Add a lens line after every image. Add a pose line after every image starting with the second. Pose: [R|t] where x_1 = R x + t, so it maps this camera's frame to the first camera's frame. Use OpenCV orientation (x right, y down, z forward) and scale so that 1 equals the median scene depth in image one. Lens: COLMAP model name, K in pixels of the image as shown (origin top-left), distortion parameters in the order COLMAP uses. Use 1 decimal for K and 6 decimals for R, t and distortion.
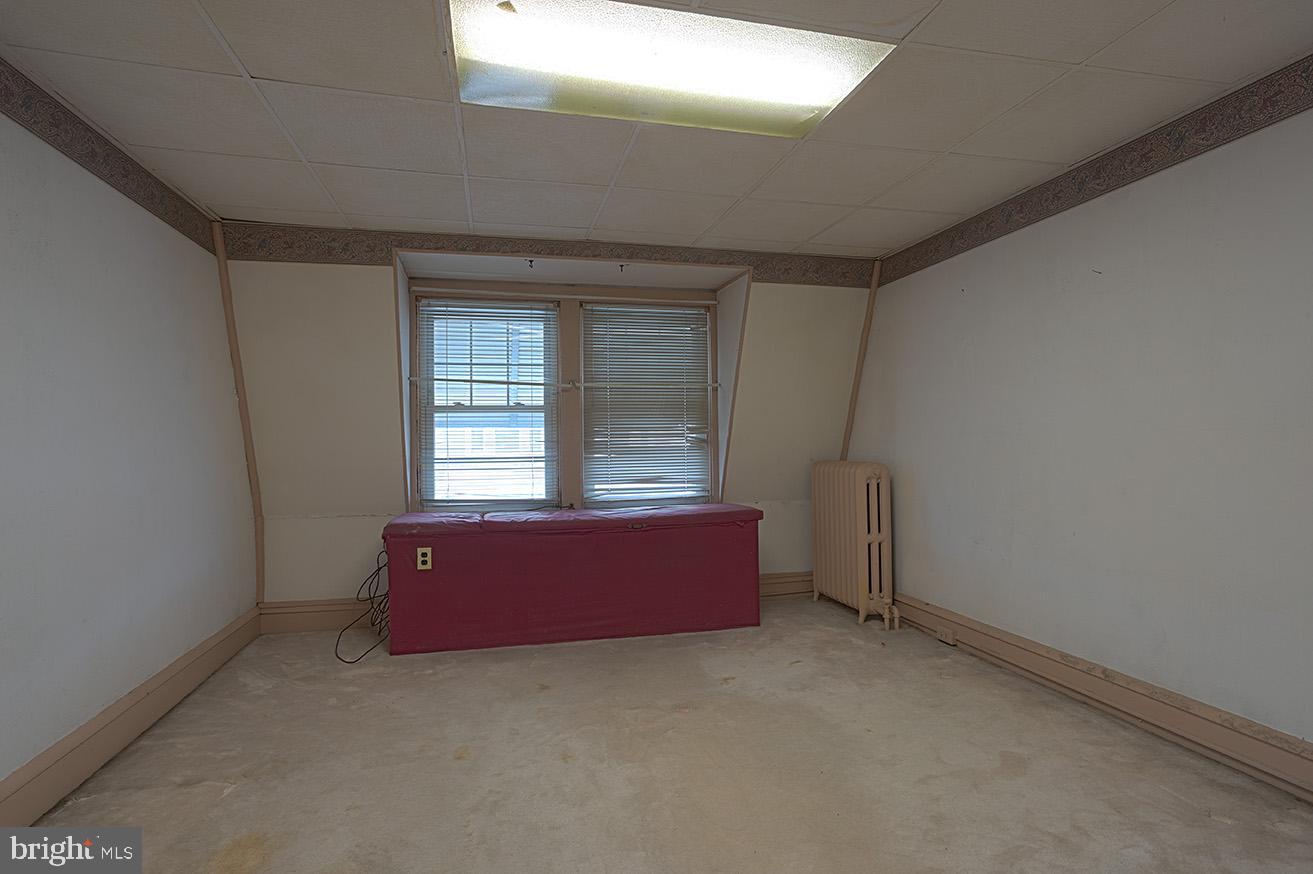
lens RADIAL K [[669.3, 0, 656.2], [0, 669.3, 442.8], [0, 0, 1]] dist [-0.000682, -0.000158]
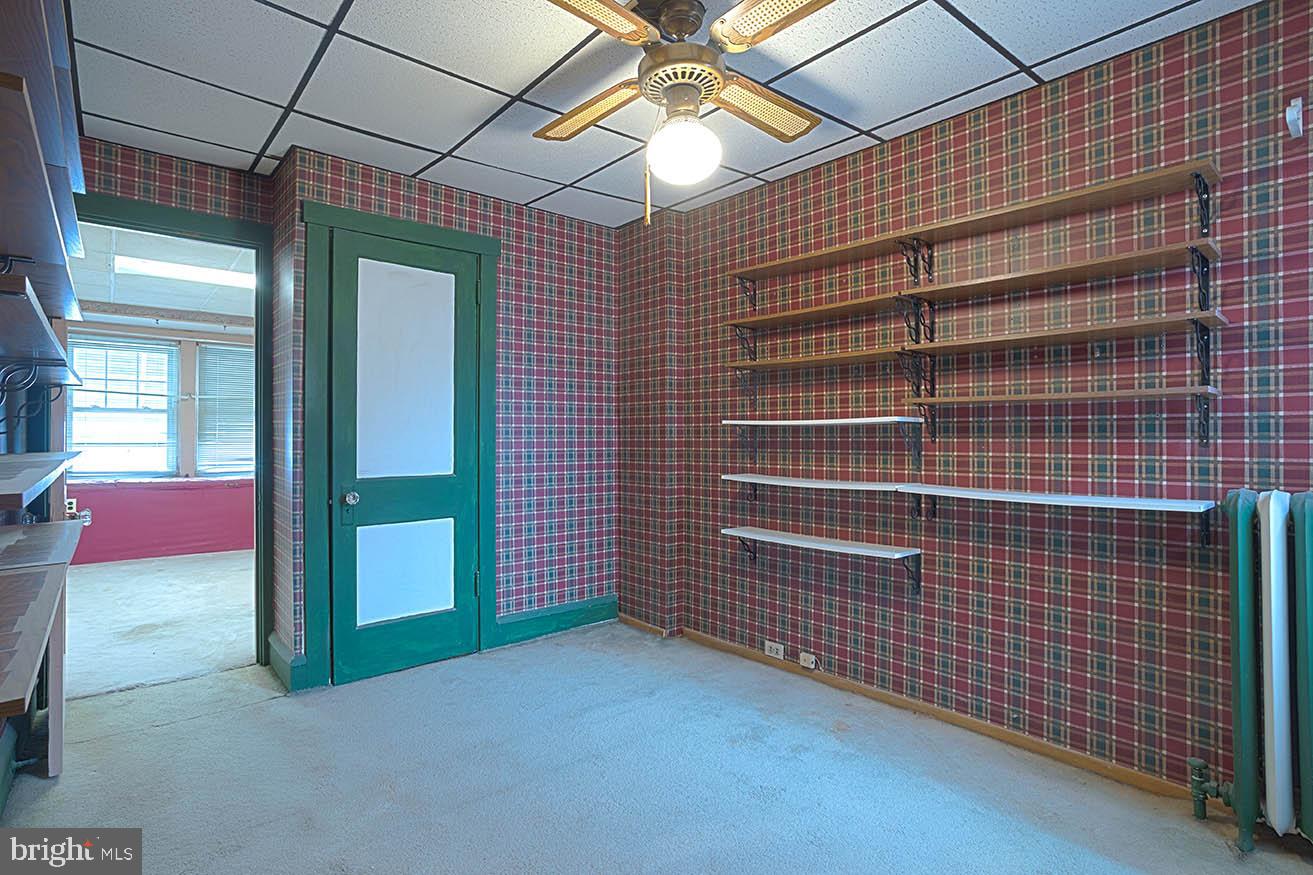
lens RADIAL K [[669.3, 0, 655.5], [0, 669.3, 427.5], [0, 0, 1]] dist [-0.000682, -0.000158]
pose [[0.897948, 0.018850, 0.439698, 0.160892], [-0.029074, 0.999441, 0.016529, -0.071861], [-0.439140, -0.027626, 0.897994, -0.848535]]
